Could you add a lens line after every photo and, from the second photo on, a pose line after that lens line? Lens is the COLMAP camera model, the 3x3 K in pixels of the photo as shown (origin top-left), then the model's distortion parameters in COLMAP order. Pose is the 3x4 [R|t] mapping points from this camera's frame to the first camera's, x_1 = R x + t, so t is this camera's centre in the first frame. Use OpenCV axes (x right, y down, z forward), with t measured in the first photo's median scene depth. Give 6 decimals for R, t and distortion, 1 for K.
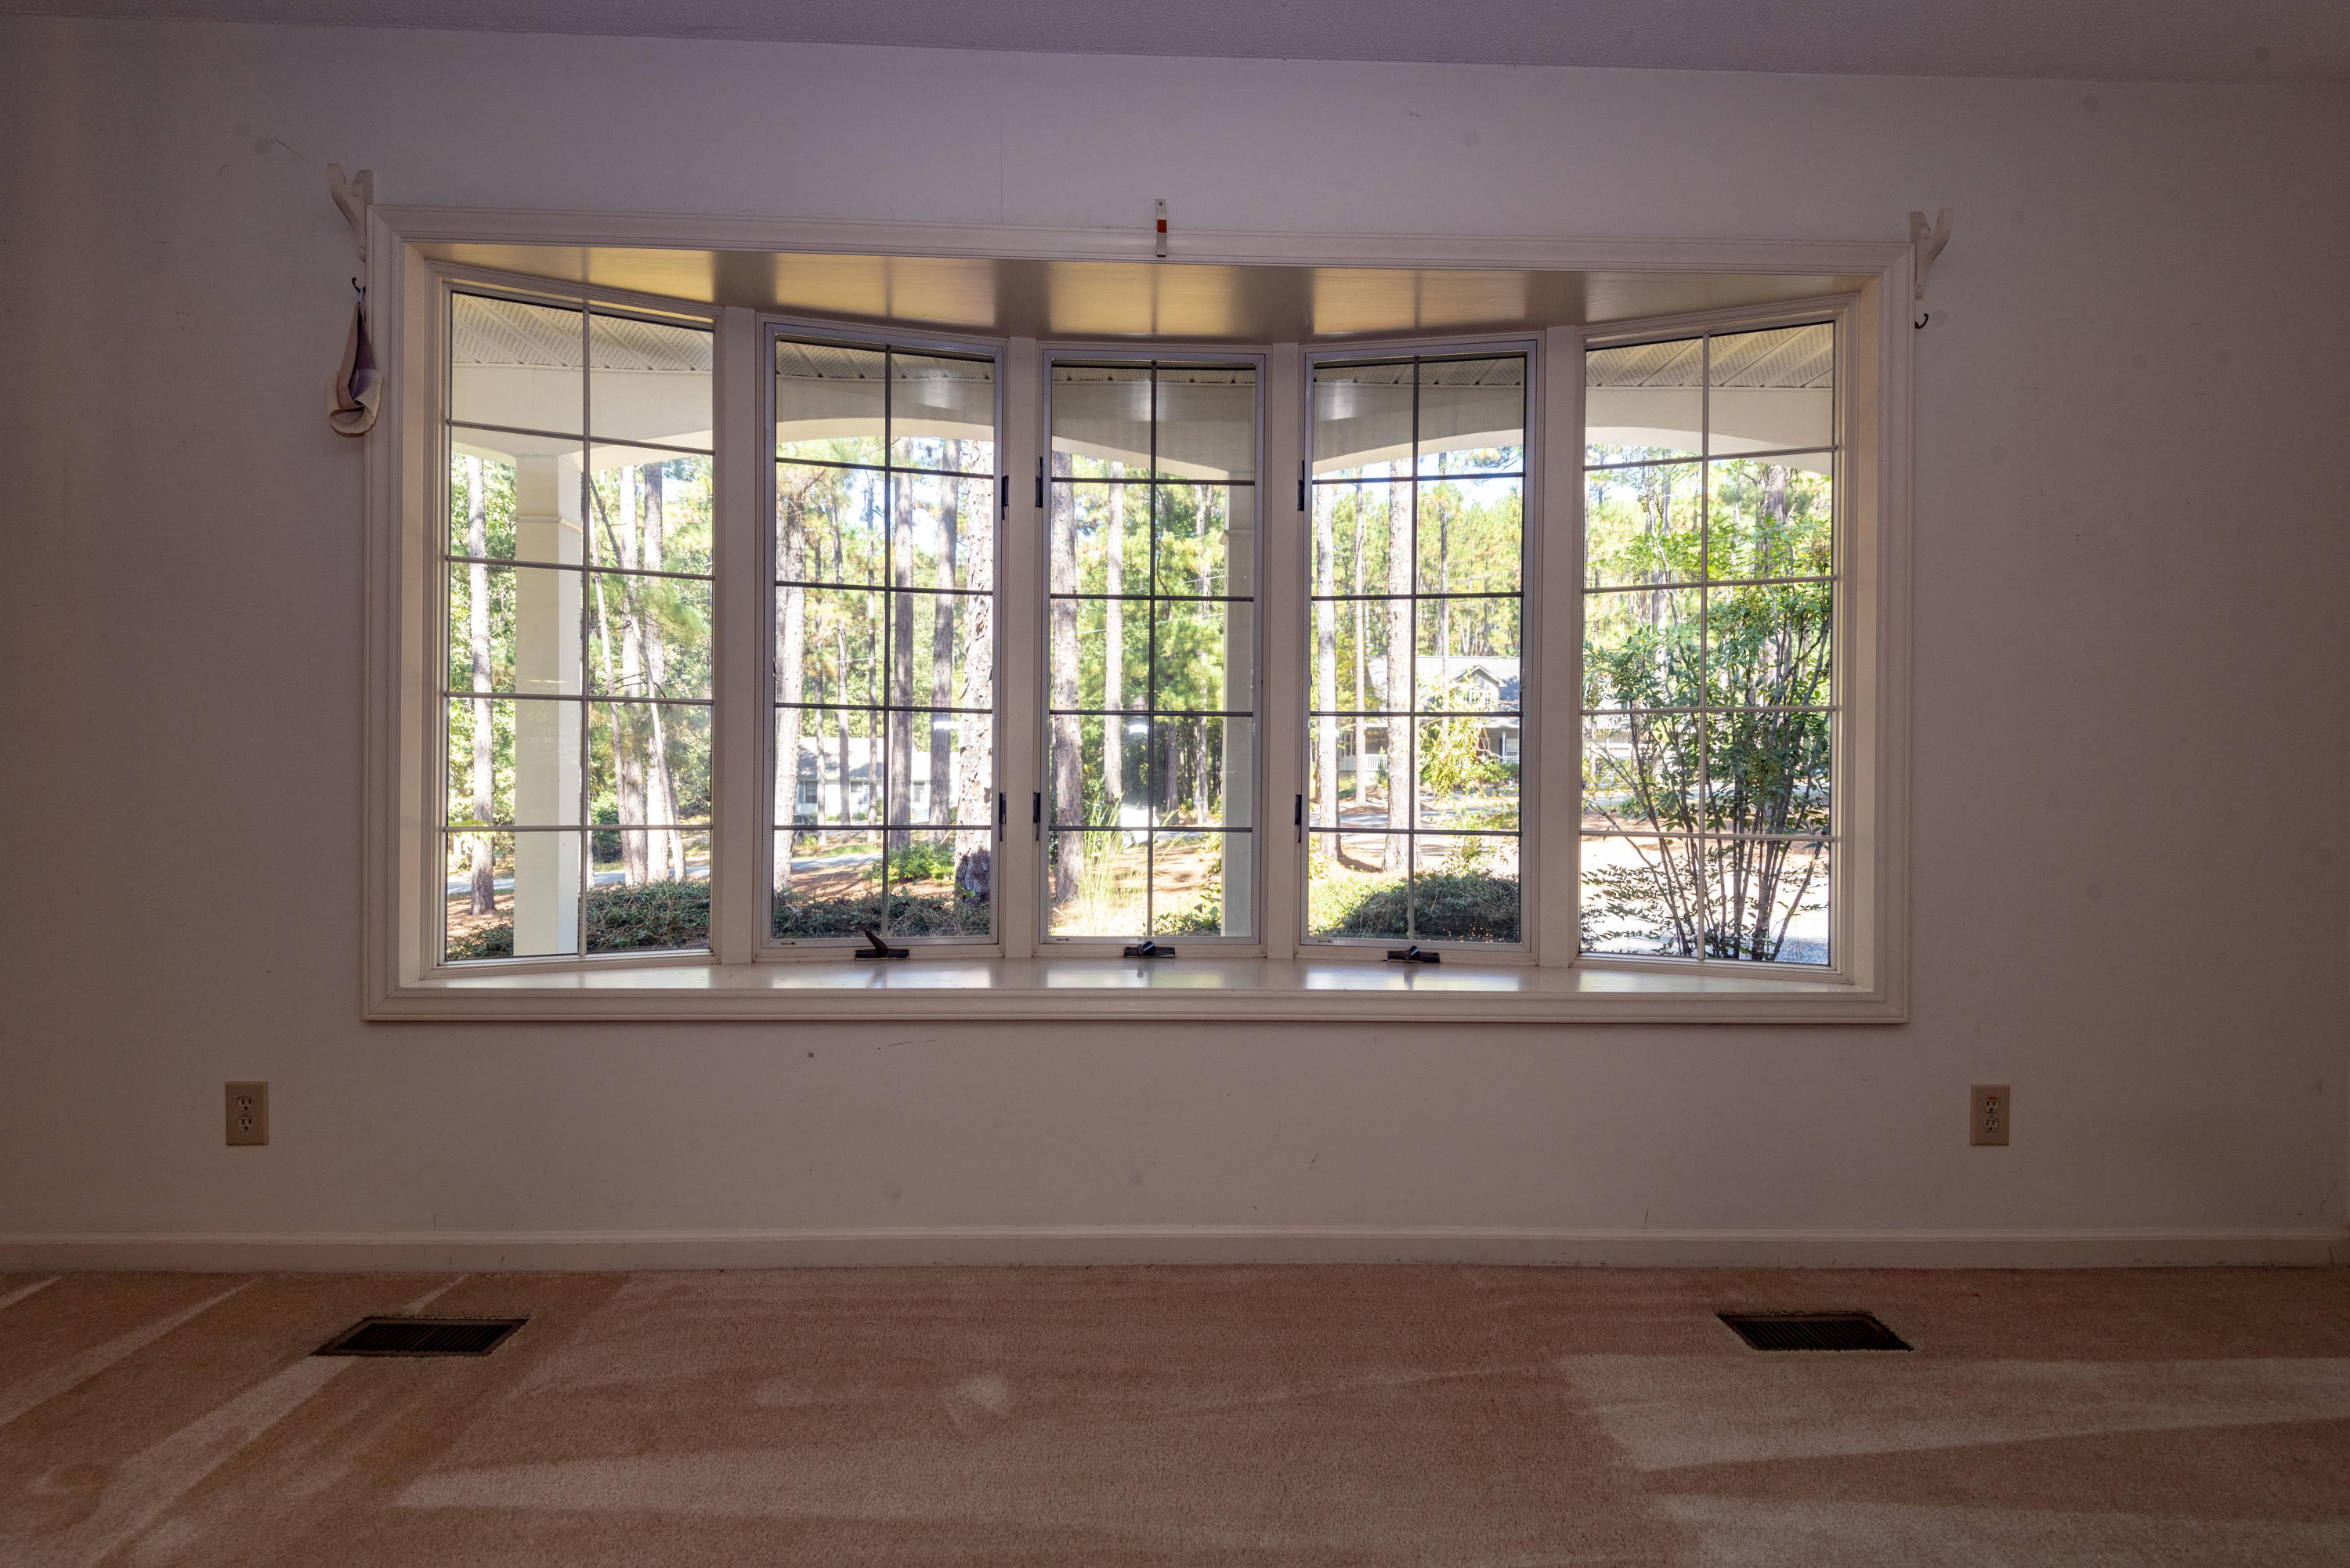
lens RADIAL K [[1059.0, 0, 1172.2], [0, 1059.0, 779.3], [0, 0, 1]] dist [0.022737, -0.000112]
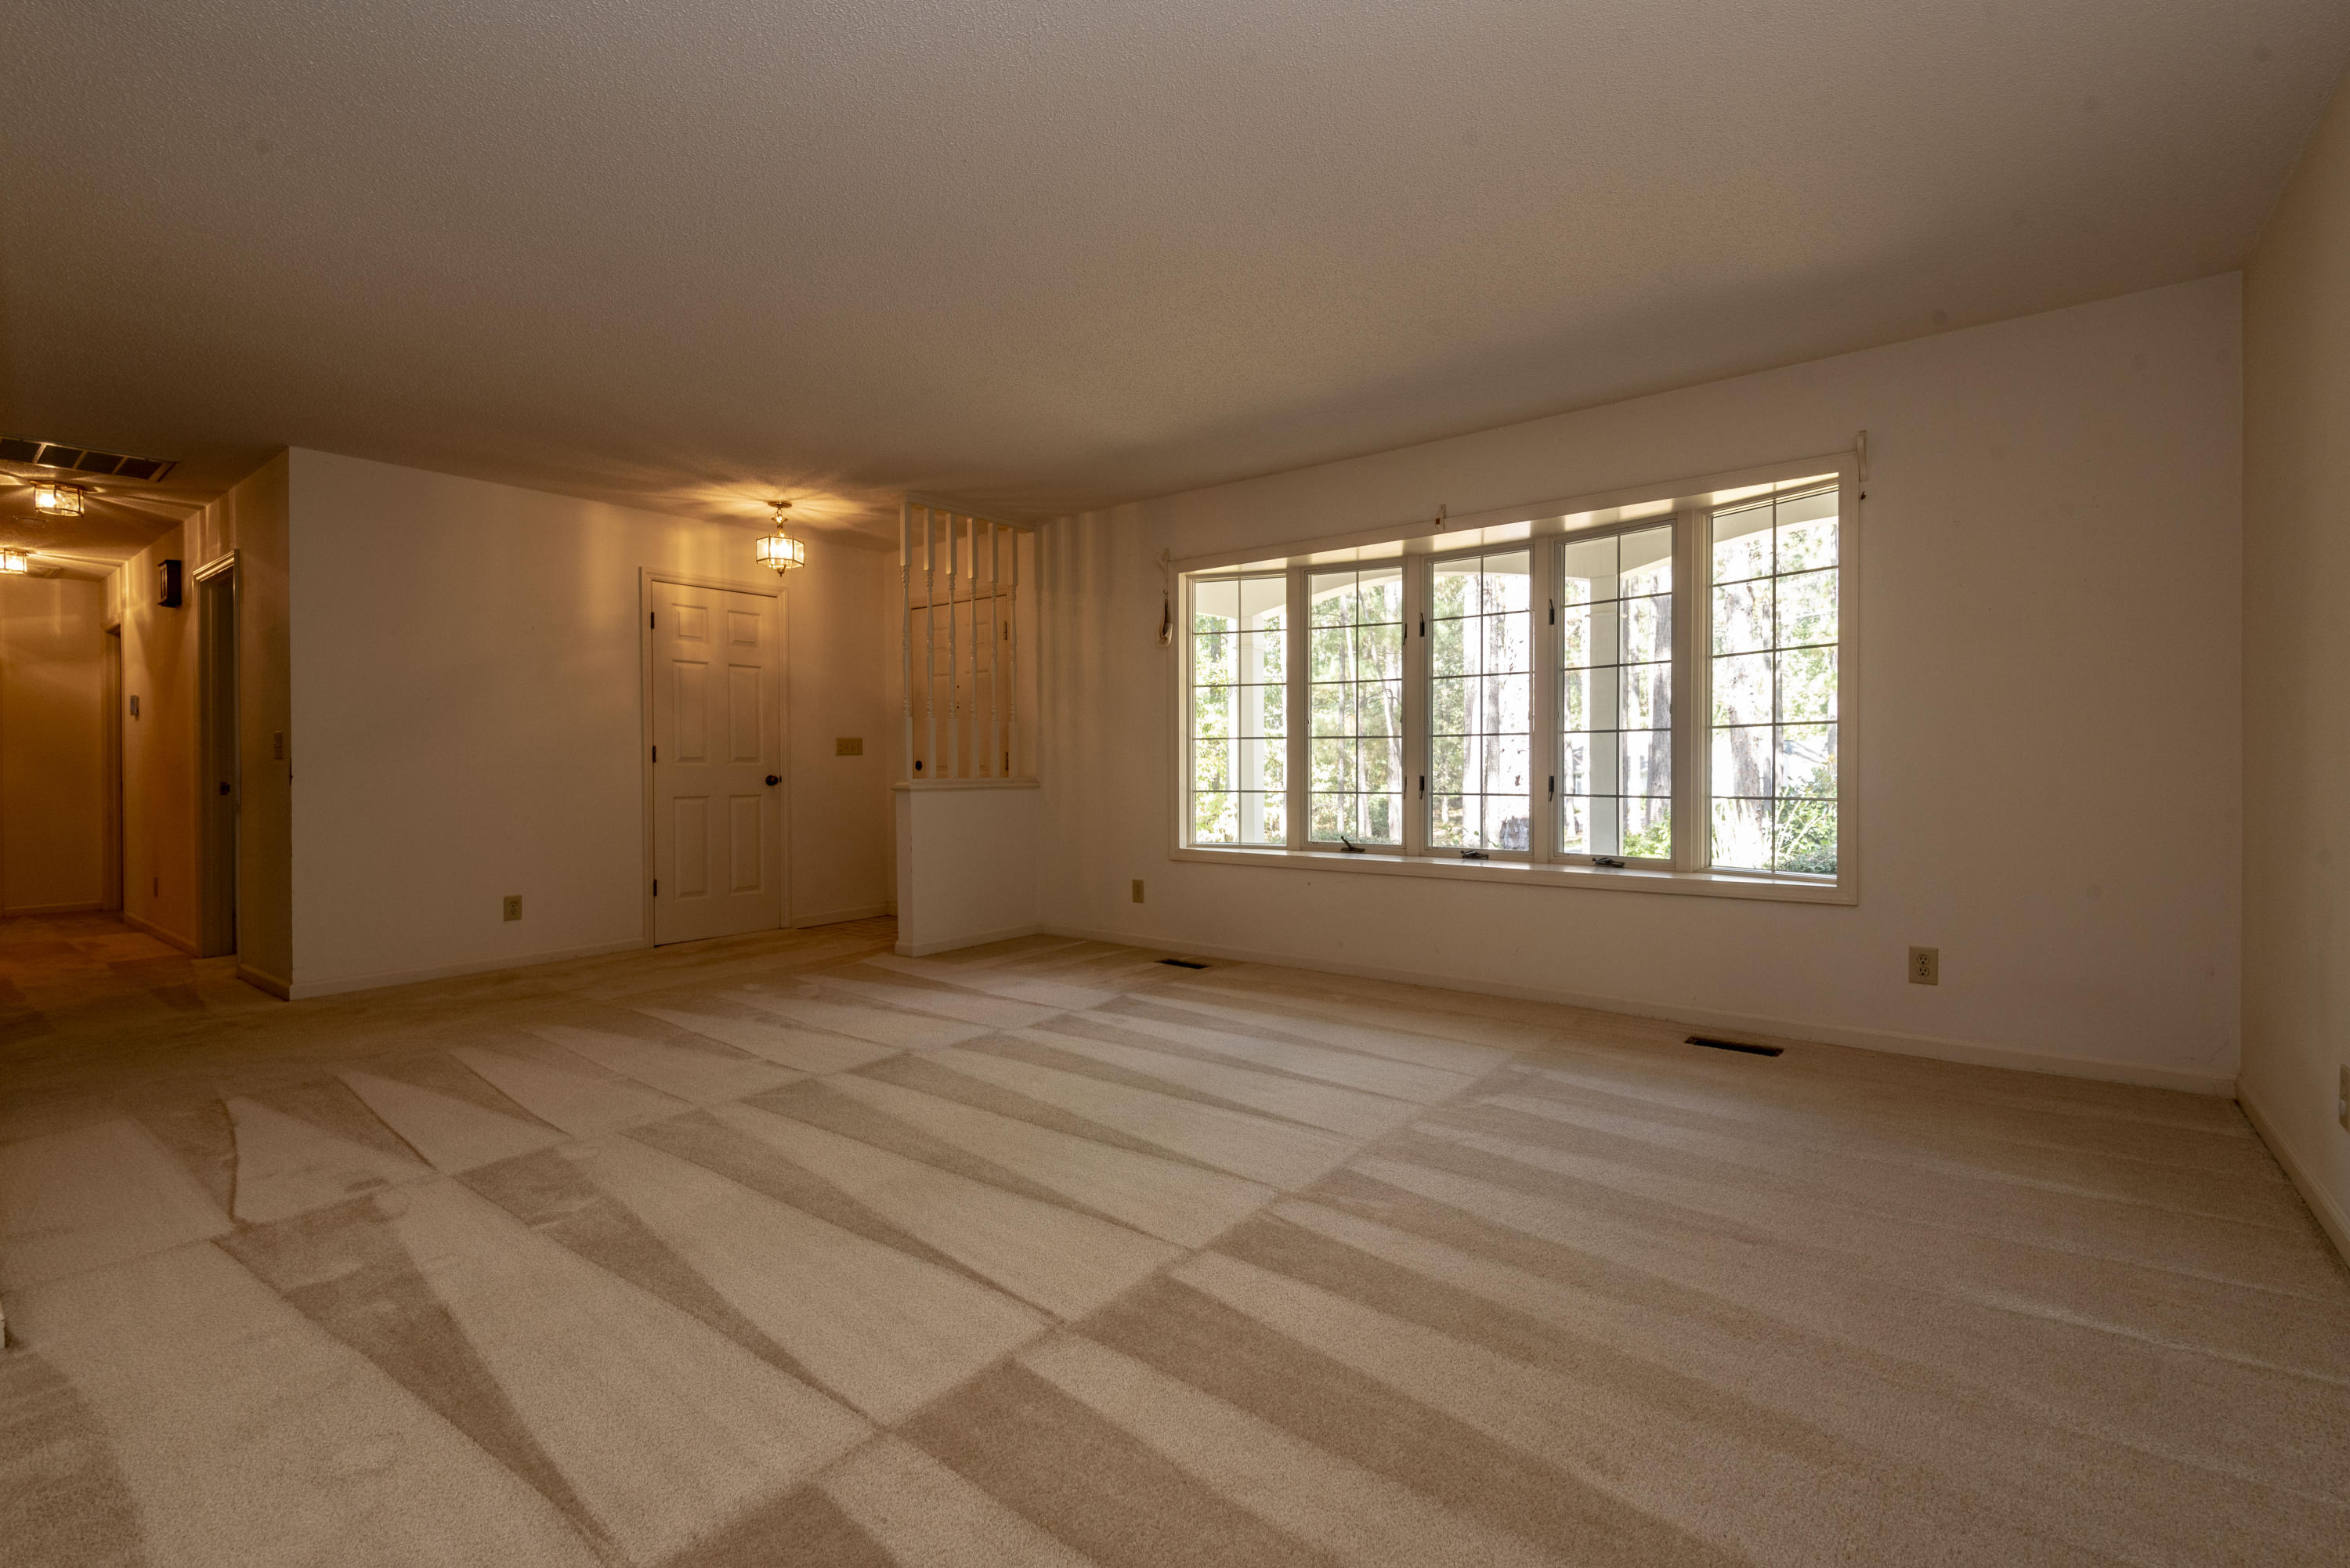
lens RADIAL K [[1059.0, 0, 1180.0], [0, 1059.0, 788.8], [0, 0, 1]] dist [0.022737, -0.000112]
pose [[0.768416, 0.000521, -0.639950, 0.936861], [0.007254, 0.999928, 0.009525, 0.017347], [0.639909, -0.011962, 0.768357, -0.990890]]
